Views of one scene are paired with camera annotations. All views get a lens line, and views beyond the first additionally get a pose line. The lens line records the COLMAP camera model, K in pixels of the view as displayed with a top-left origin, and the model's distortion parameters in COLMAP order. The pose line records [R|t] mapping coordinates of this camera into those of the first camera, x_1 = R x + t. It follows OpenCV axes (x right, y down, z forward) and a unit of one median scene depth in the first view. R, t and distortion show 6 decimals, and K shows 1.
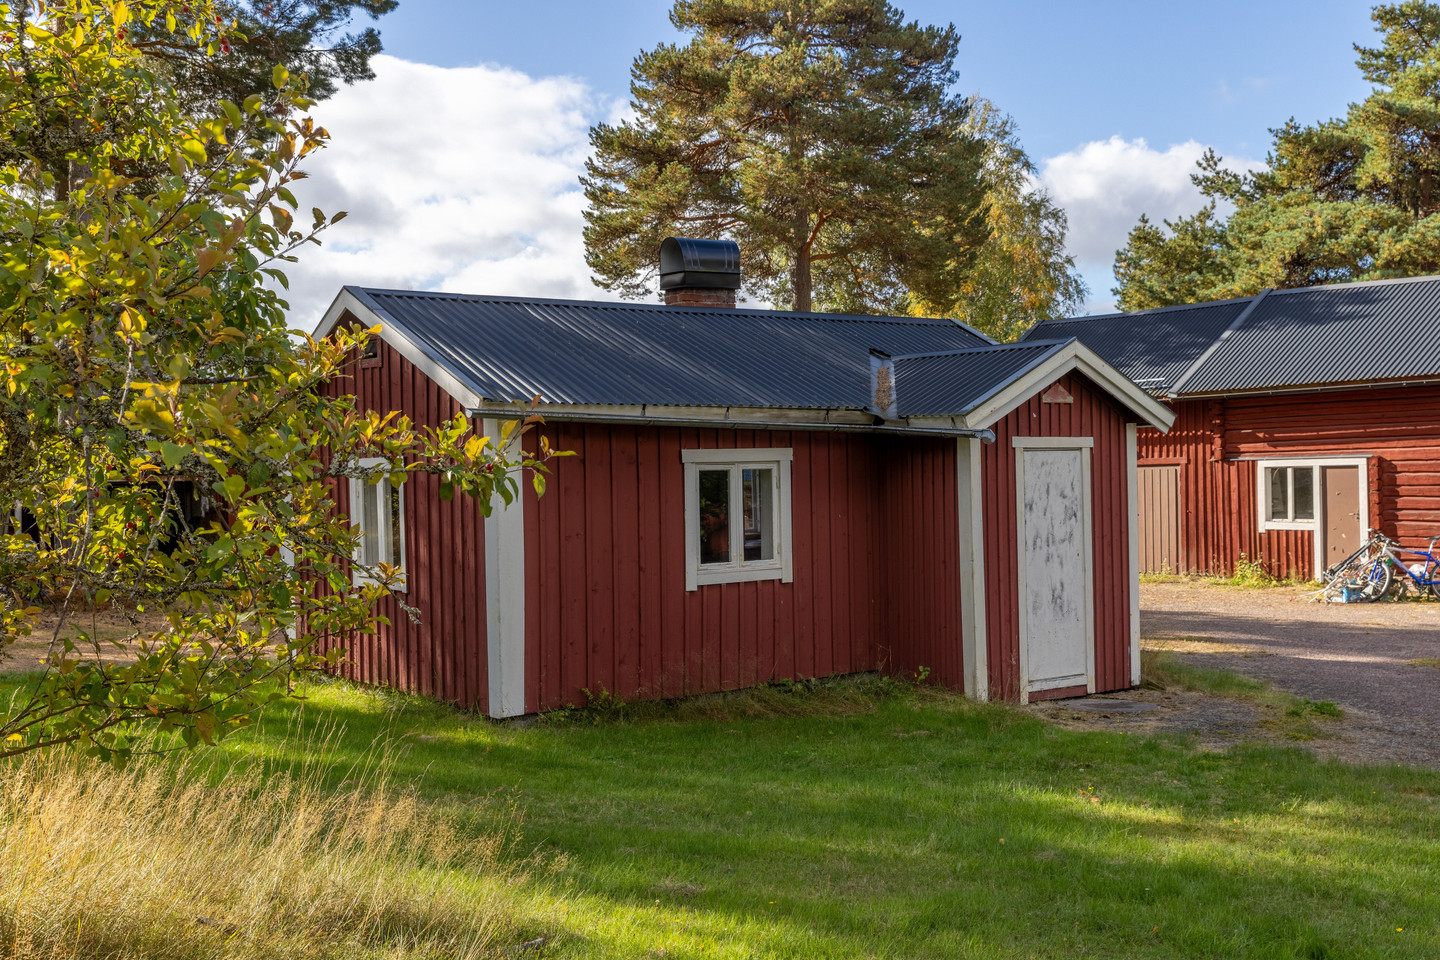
lens RADIAL K [[1549.0, 0, 719.9], [0, 1549.0, 480.1], [0, 0, 1]] dist [0.017468, 0.000000]
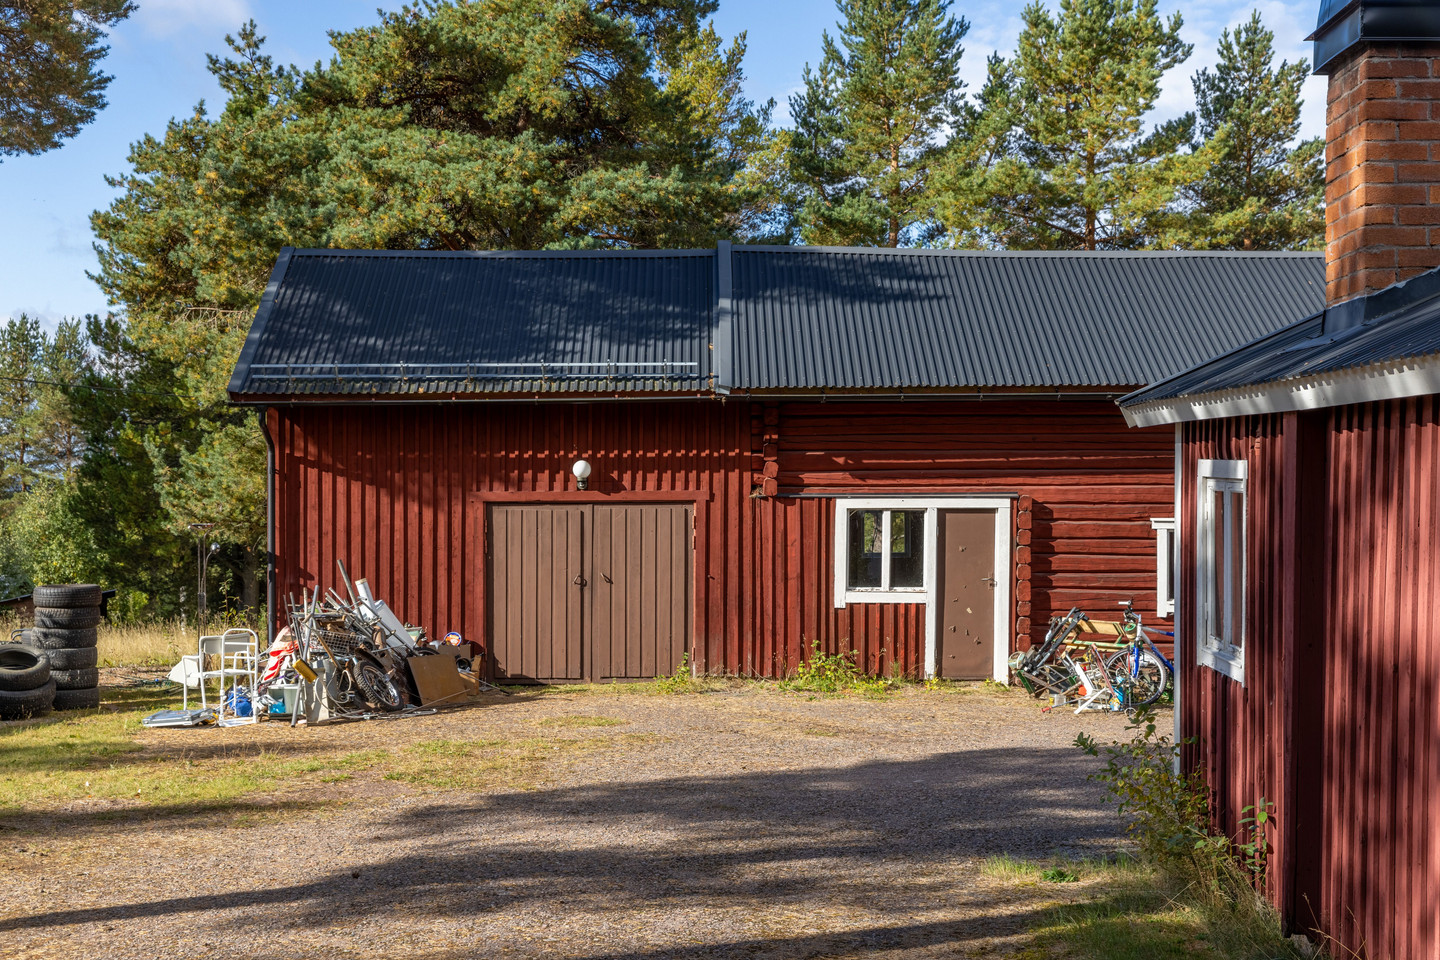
lens RADIAL K [[1955.0, 0, 719.7], [0, 1955.0, 485.9], [0, 0, 1]] dist [-0.004164, 0.000000]
pose [[0.624942, 0.020900, 0.780392, -0.334844], [-0.010638, 0.999777, -0.018256, -0.002367], [-0.780599, 0.003107, 0.625024, 0.520118]]
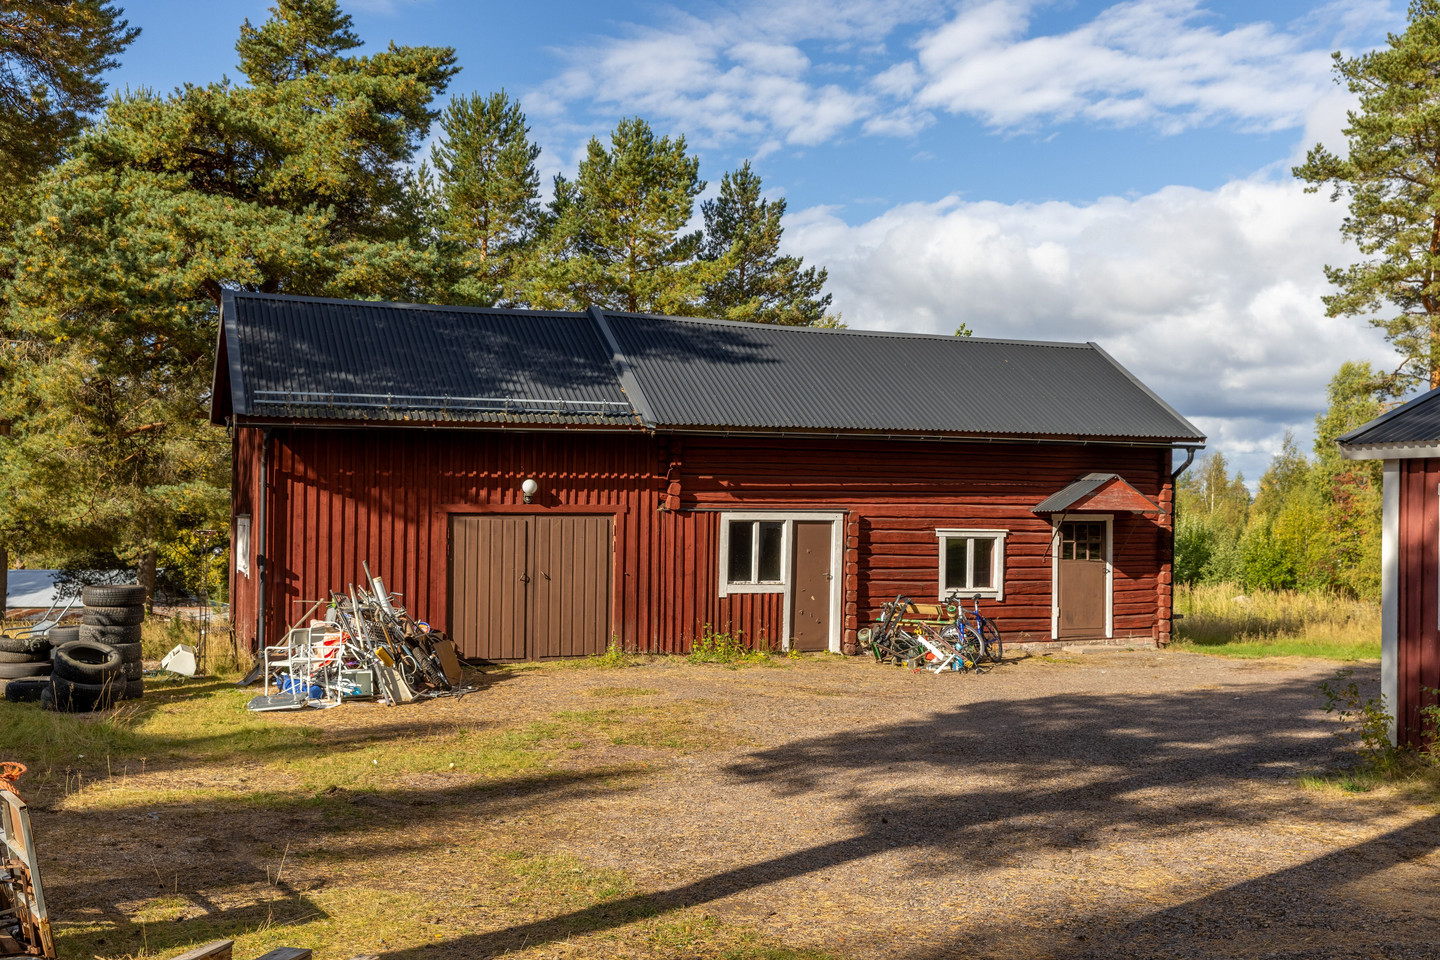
lens RADIAL K [[1494.8, 0, 721.3], [0, 1494.8, 475.5], [0, 0, 1]] dist [0.028805, 0.000000]
pose [[0.285445, 0.045457, 0.957317, -0.440825], [-0.012584, 0.998966, -0.043683, 0.002889], [-0.958313, 0.000423, 0.285722, 0.767770]]
